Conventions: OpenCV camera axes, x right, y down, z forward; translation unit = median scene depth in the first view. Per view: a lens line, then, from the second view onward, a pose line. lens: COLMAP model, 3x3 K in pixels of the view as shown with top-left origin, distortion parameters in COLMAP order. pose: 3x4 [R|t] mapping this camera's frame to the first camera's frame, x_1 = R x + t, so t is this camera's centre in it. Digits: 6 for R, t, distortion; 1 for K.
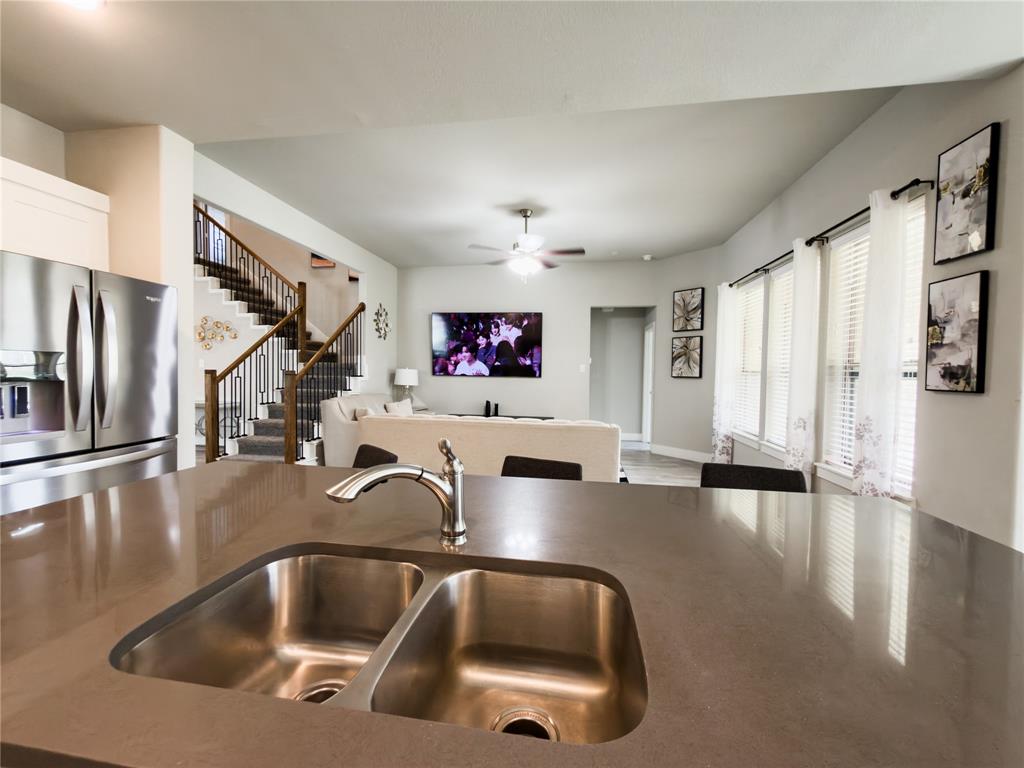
lens RADIAL K [[407.9, 0, 511.7], [0, 407.9, 383.3], [0, 0, 1]] dist [0.003022, 0.000651]
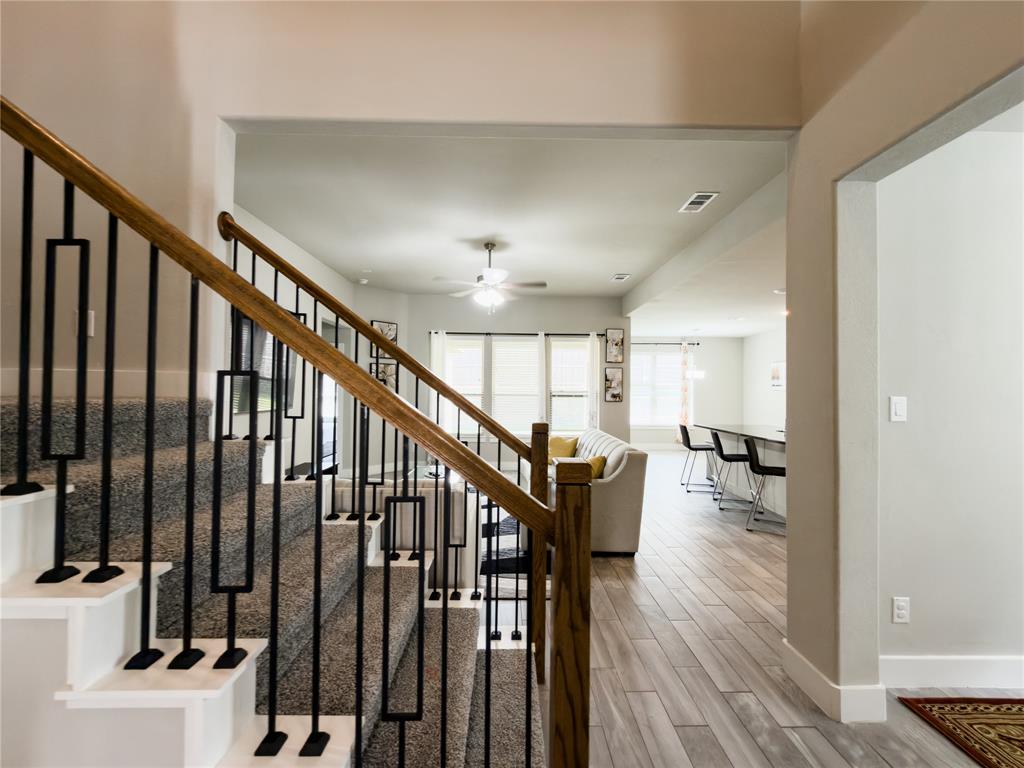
lens RADIAL K [[407.9, 0, 512.7], [0, 407.9, 383.0], [0, 0, 1]] dist [0.003022, 0.000651]
pose [[-0.165293, -0.000107, 0.986245, -2.031436], [0.020458, 0.999784, 0.003537, -0.156451], [-0.986032, 0.020762, -0.165255, 2.298291]]
